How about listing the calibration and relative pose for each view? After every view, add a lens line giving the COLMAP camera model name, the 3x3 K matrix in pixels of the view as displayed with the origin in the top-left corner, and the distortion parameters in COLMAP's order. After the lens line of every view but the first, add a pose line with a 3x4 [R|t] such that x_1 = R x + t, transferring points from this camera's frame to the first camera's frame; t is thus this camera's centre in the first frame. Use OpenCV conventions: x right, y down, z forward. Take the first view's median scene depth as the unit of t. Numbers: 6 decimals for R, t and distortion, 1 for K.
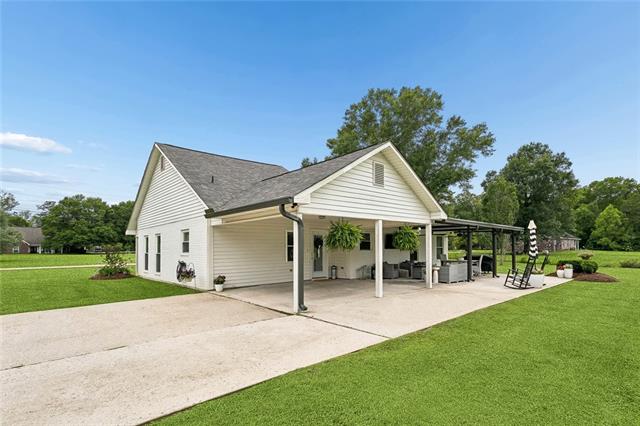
lens RADIAL K [[303.7, 0, 323.7], [0, 303.7, 238.2], [0, 0, 1]] dist [-0.002552, -0.000187]
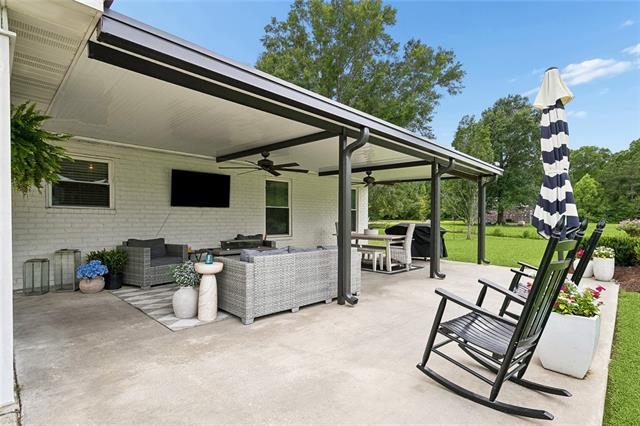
lens RADIAL K [[303.7, 0, 319.9], [0, 303.7, 215.4], [0, 0, 1]] dist [-0.002552, -0.000187]
pose [[0.998385, 0.011198, 0.055702, 0.118467], [-0.012579, 0.999620, 0.024511, 0.011035], [-0.055407, -0.025172, 0.998147, 0.183633]]
